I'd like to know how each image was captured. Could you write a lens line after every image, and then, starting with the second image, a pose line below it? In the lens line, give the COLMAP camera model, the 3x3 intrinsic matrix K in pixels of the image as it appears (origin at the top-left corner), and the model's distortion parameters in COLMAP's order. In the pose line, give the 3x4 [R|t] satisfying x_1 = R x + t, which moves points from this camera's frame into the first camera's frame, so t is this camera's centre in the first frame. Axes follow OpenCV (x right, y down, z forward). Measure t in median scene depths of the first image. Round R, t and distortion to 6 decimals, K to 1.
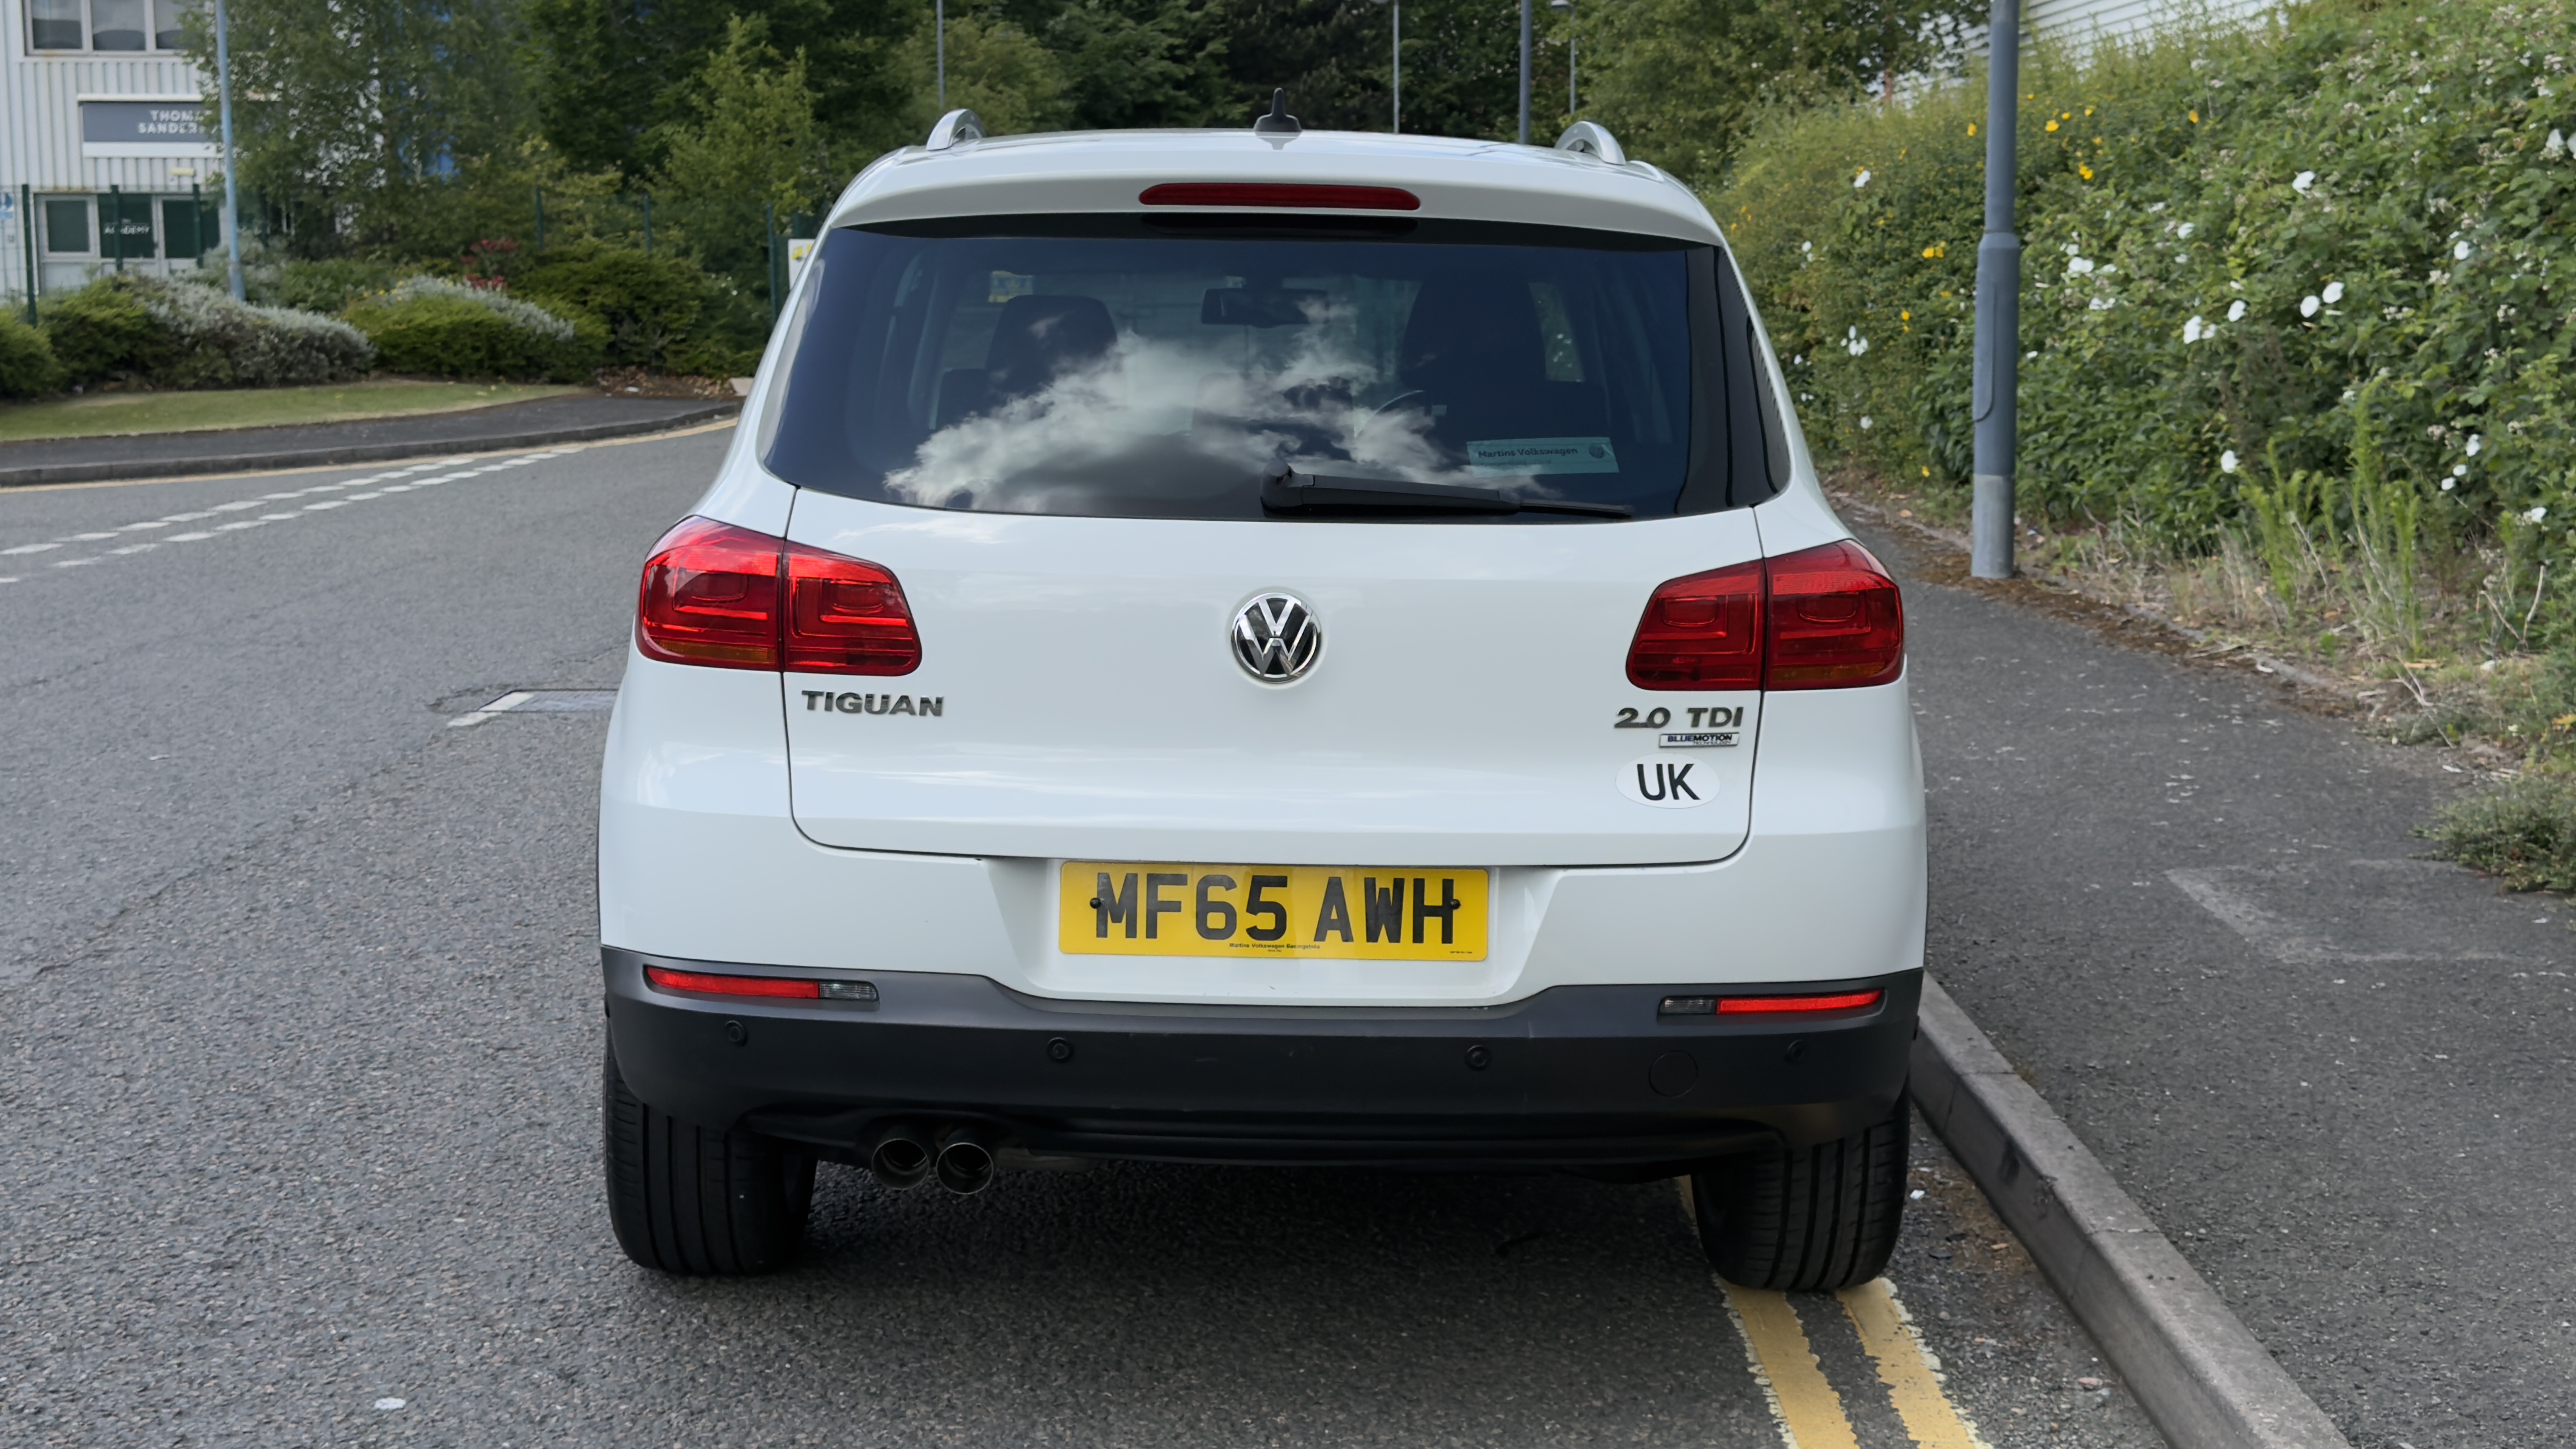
lens RADIAL K [[3868.4, 0, 1288.0], [0, 3868.4, 724.5], [0, 0, 1]] dist [0.174952, -0.093537]
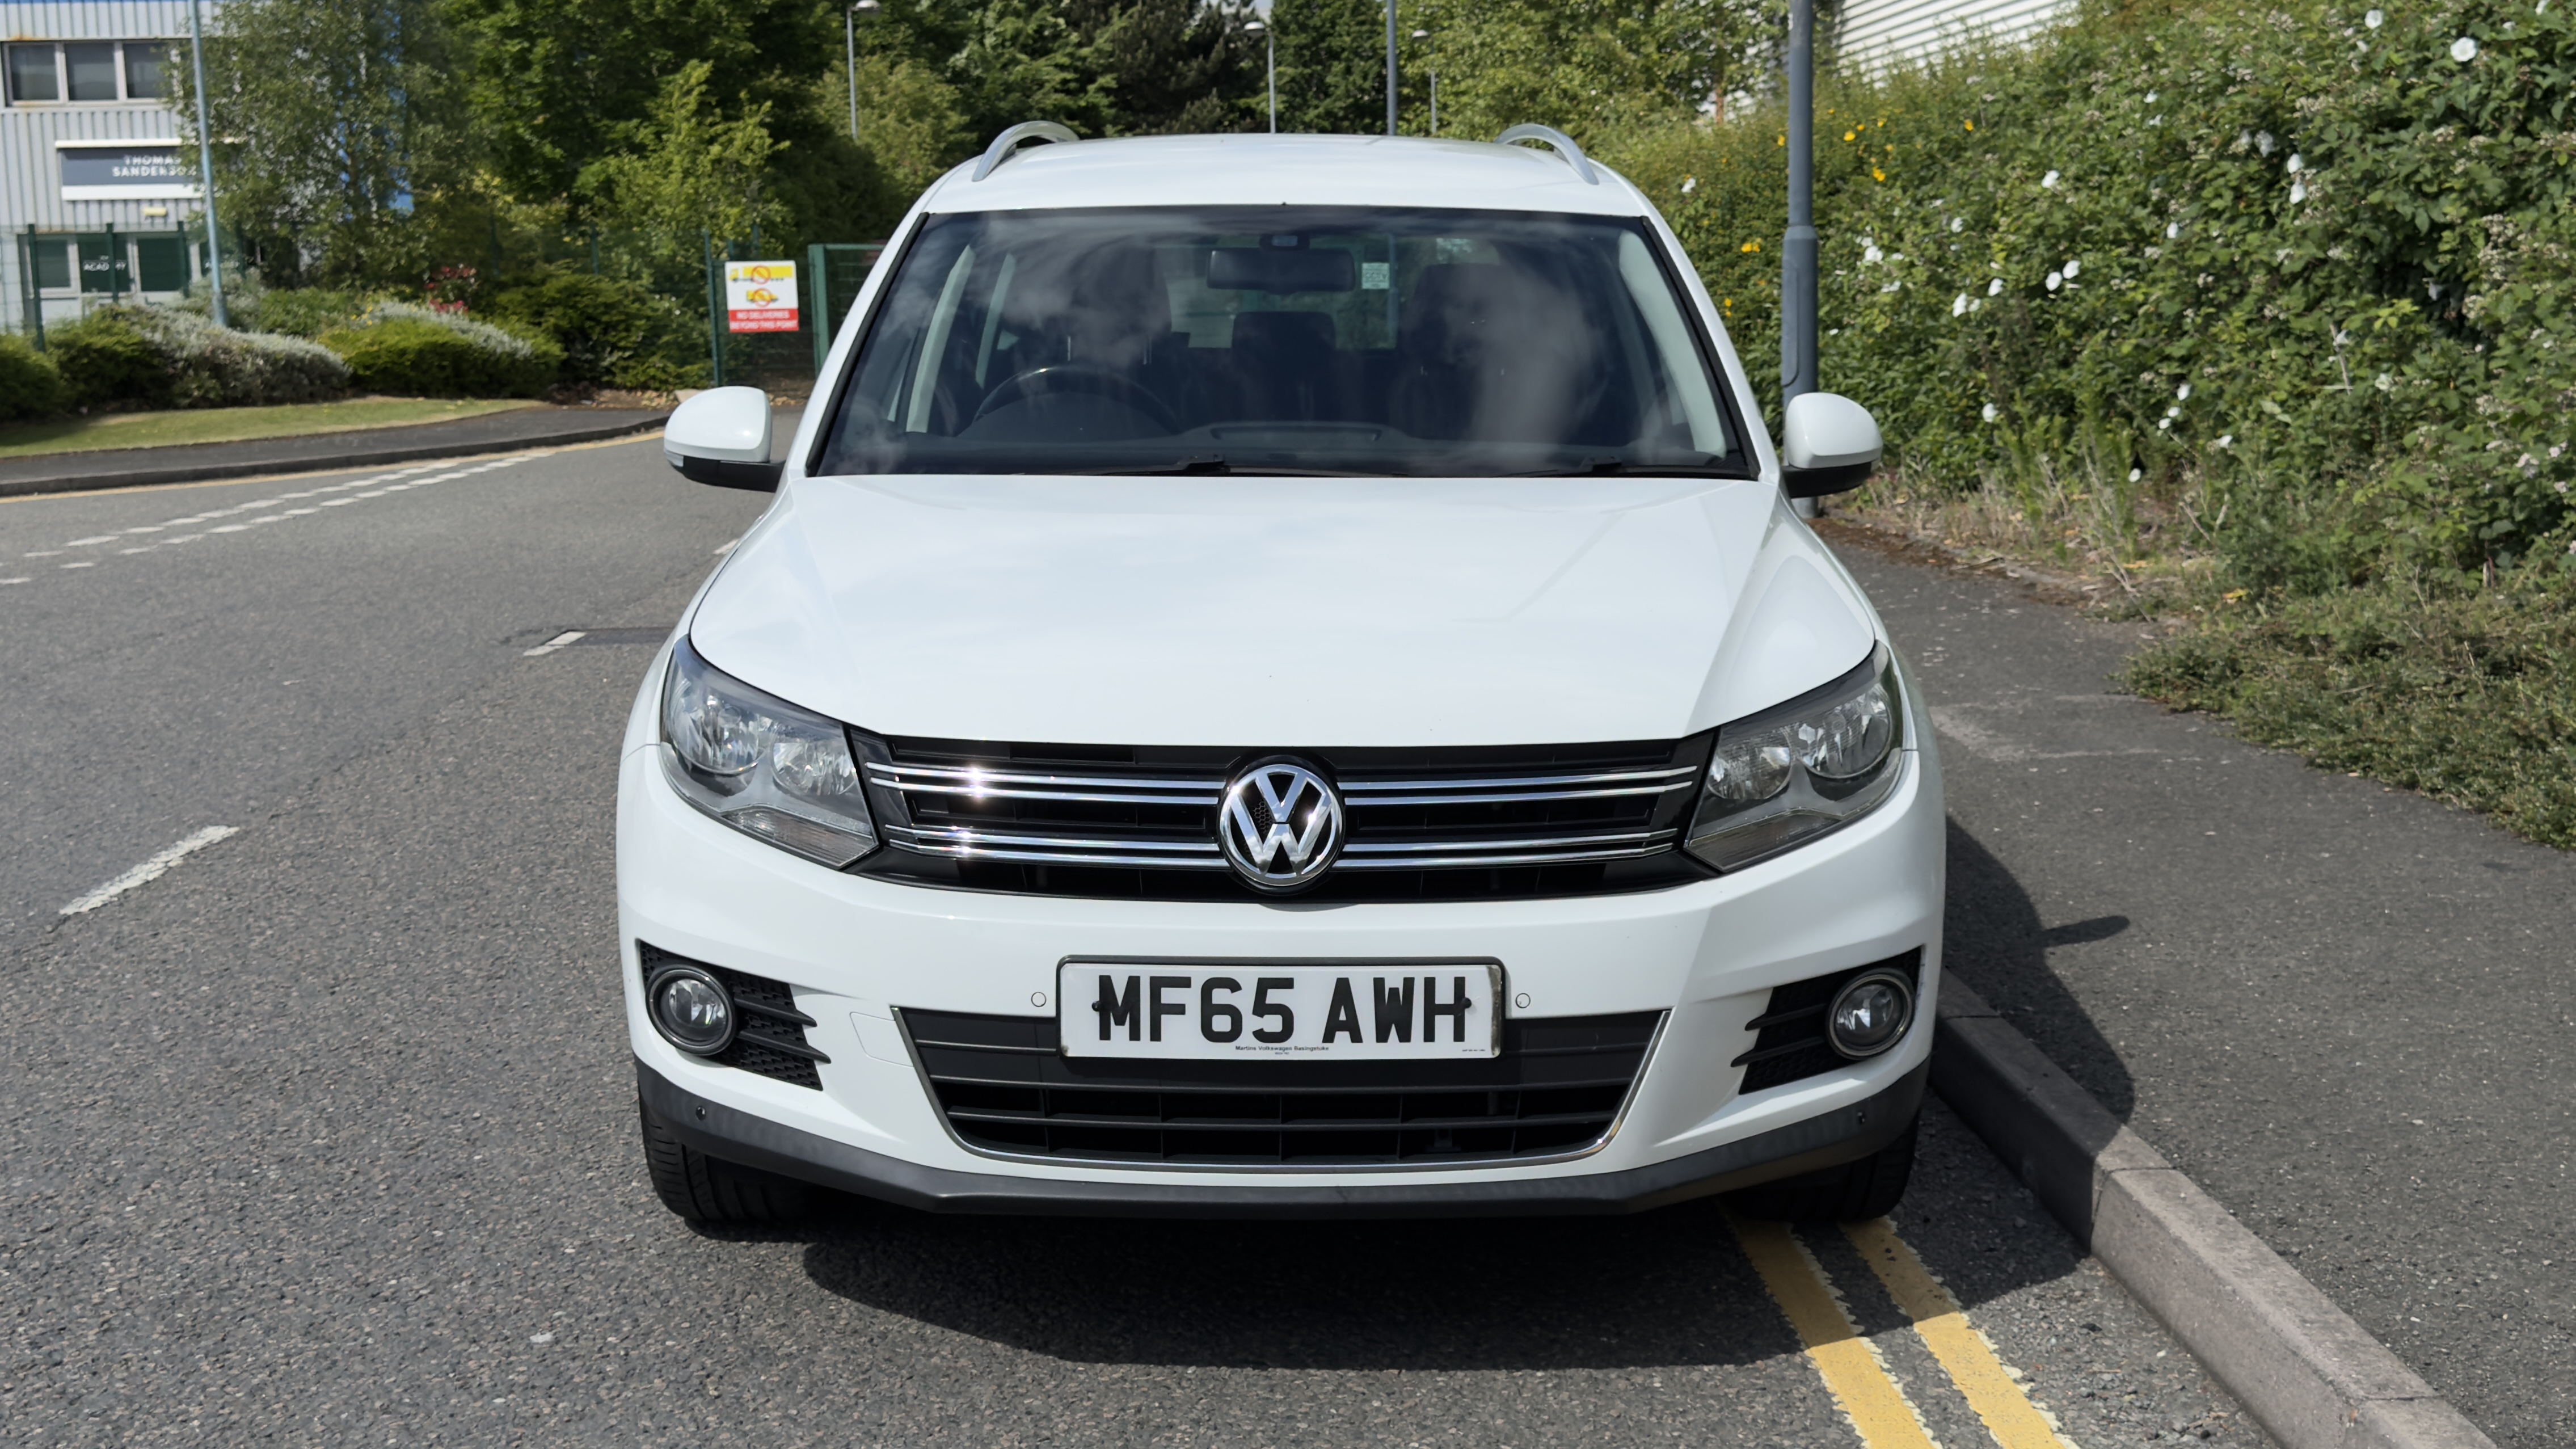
lens RADIAL K [[3766.9, 0, 1292.7], [0, 3766.9, 819.3], [0, 0, 1]] dist [0.175185, -0.120995]
pose [[0.999163, -0.024359, 0.032872, -0.011736], [0.023688, 0.999506, 0.020651, 0.022354], [-0.033359, -0.019855, 0.999246, -0.125761]]
